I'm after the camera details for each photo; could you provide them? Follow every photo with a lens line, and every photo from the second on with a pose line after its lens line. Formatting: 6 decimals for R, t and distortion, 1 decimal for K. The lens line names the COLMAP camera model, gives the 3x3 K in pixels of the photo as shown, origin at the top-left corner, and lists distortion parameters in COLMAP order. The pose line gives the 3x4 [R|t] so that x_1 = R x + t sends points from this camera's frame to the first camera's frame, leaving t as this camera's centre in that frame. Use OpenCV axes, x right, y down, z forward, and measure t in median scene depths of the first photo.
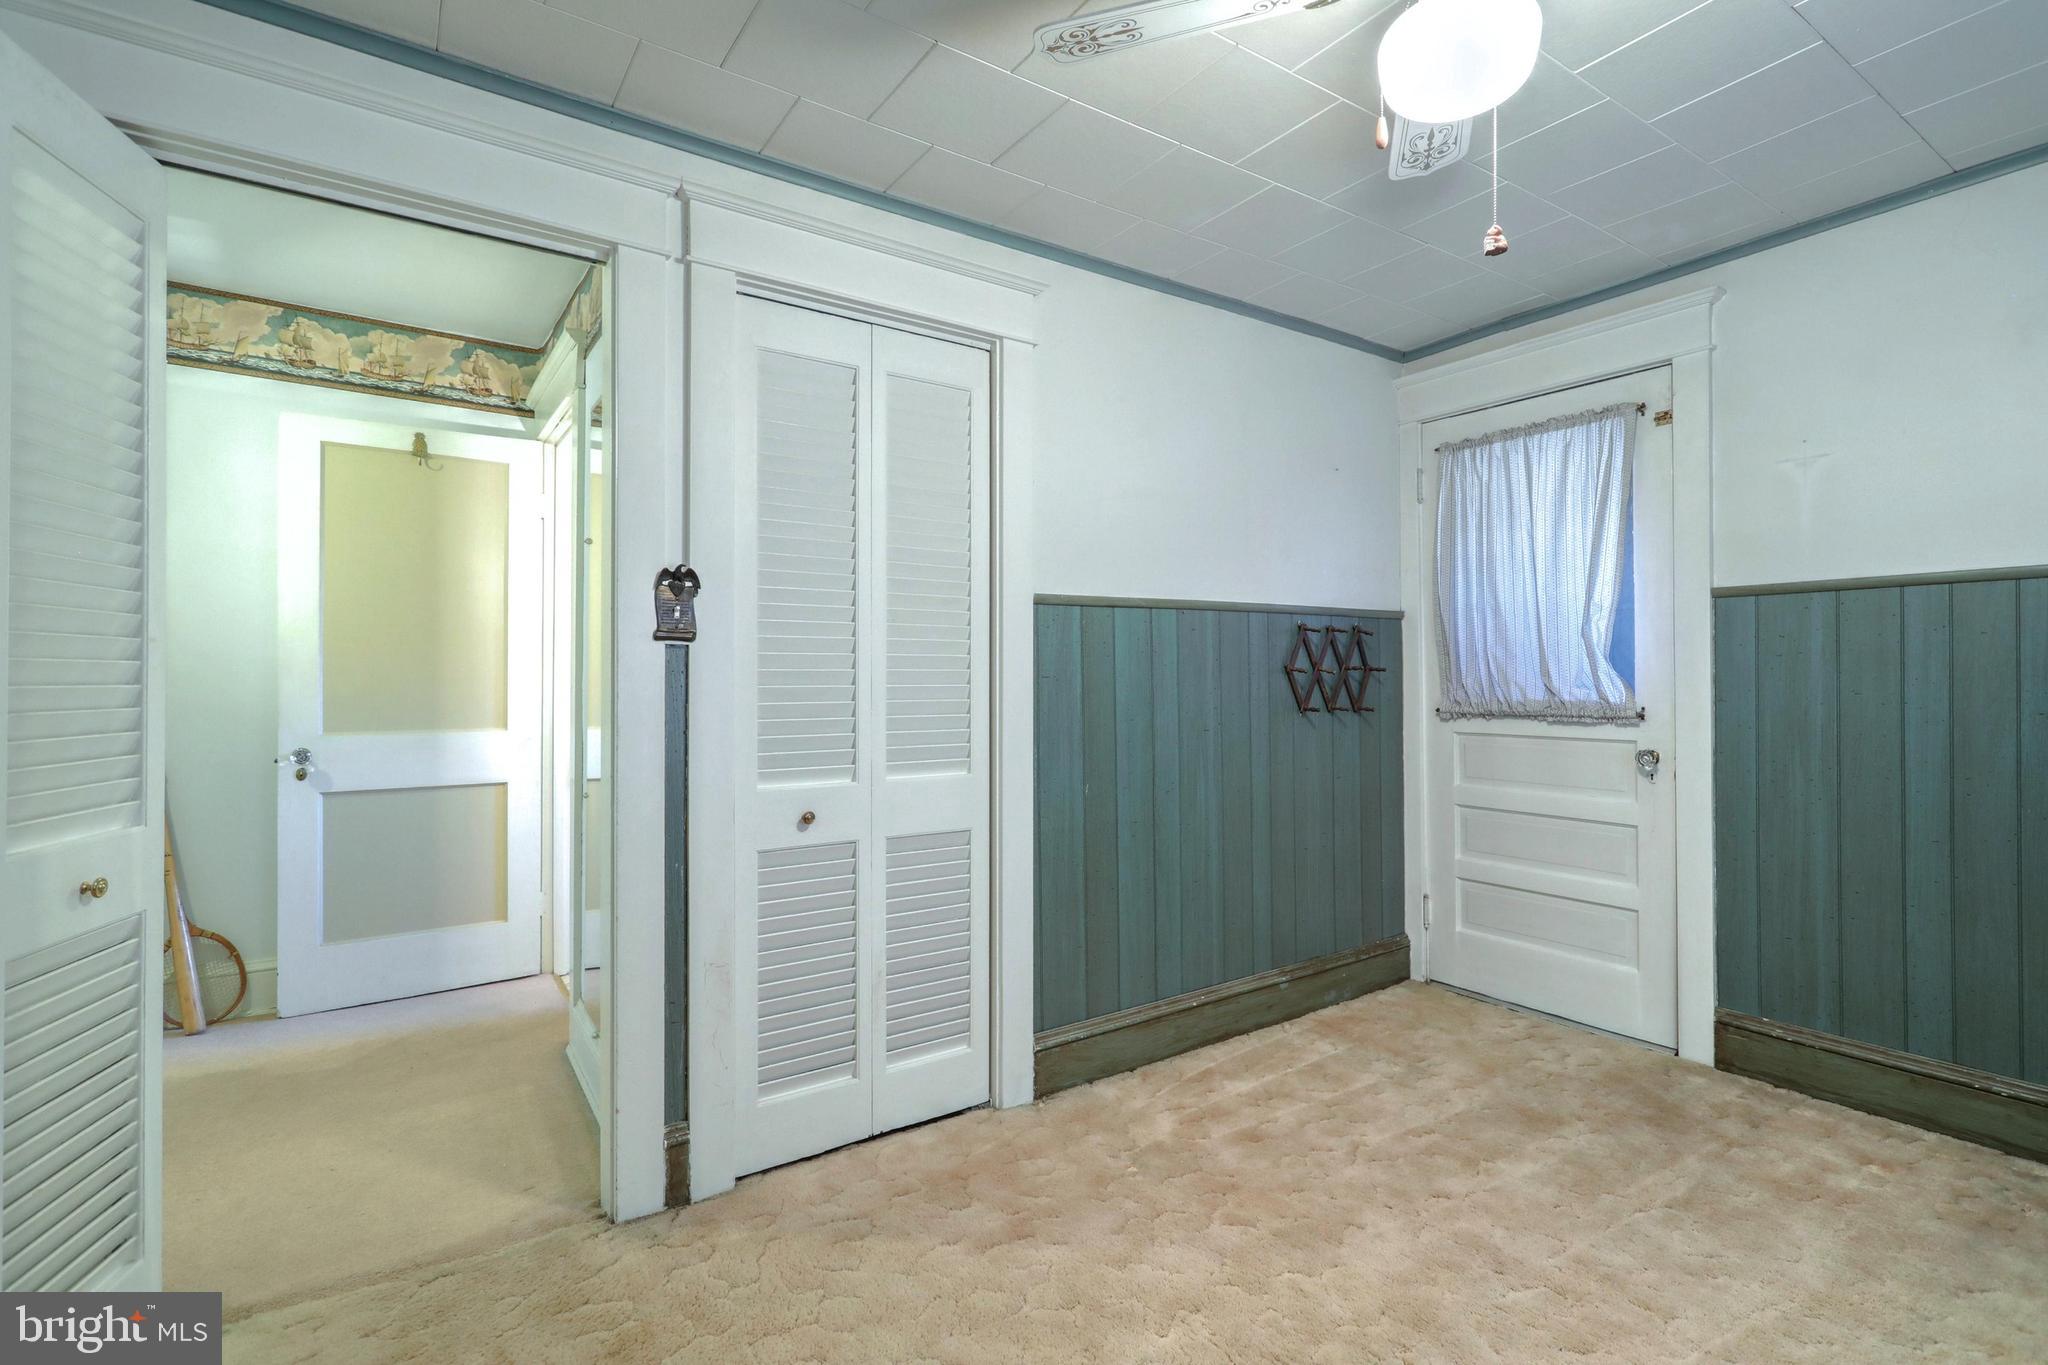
lens RADIAL K [[947.3, 0, 1029.3], [0, 947.3, 648.5], [0, 0, 1]] dist [-0.000422, 0.000449]
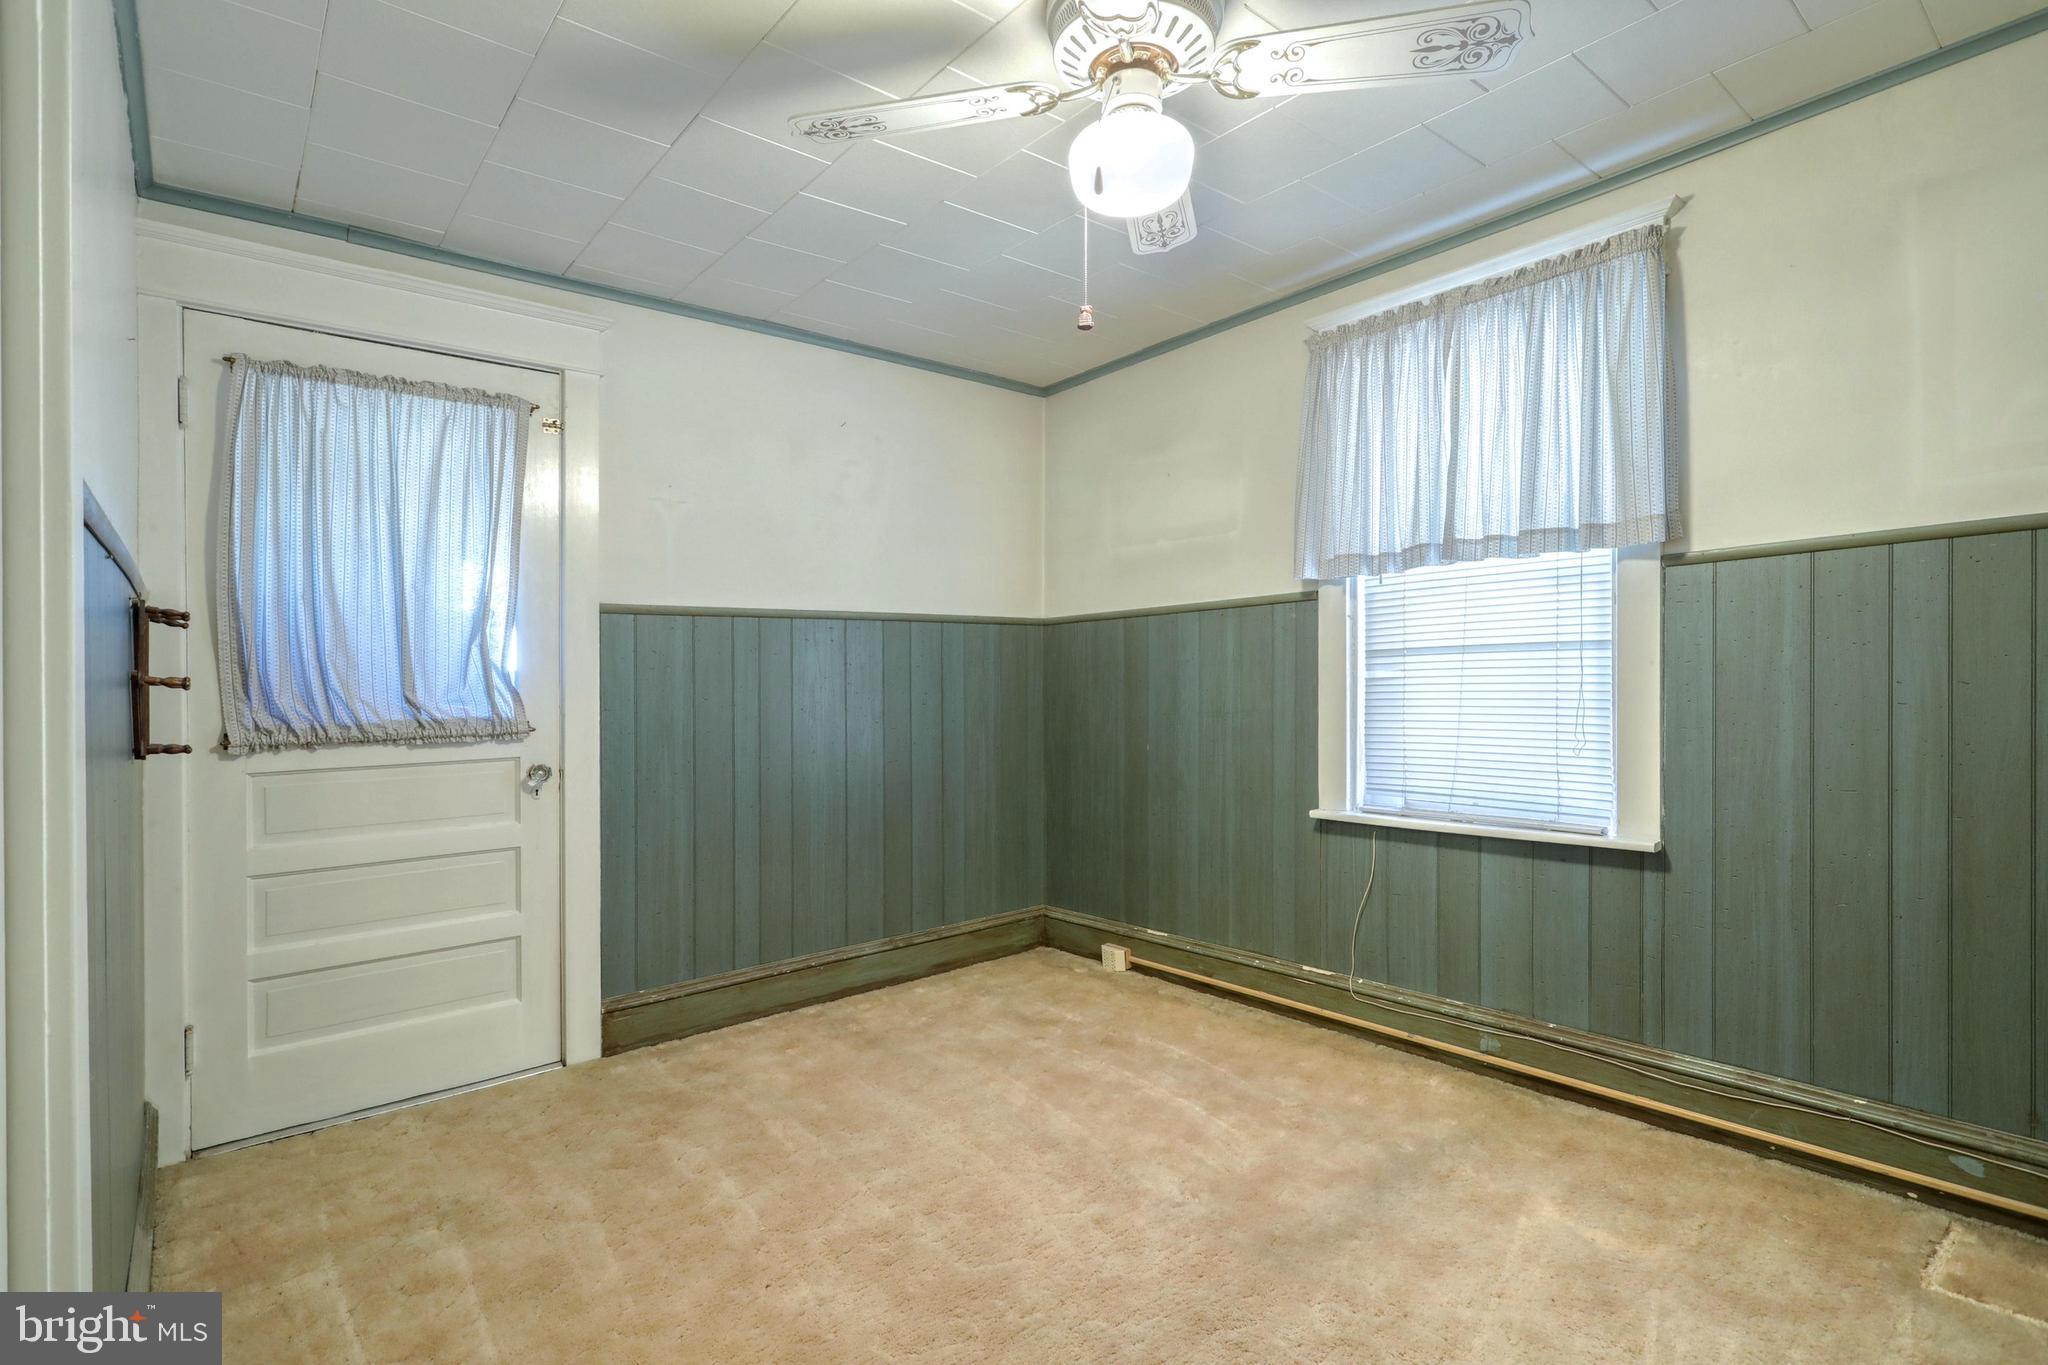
lens RADIAL K [[969.8, 0, 1024.0], [0, 969.8, 682.5], [0, 0, 1]] dist [-0.002622, 0.000628]
pose [[-0.088099, 0.004699, 0.996101, -0.372274], [-0.009358, 0.999941, -0.005544, 0.024070], [-0.996068, -0.009810, -0.088050, 0.591113]]
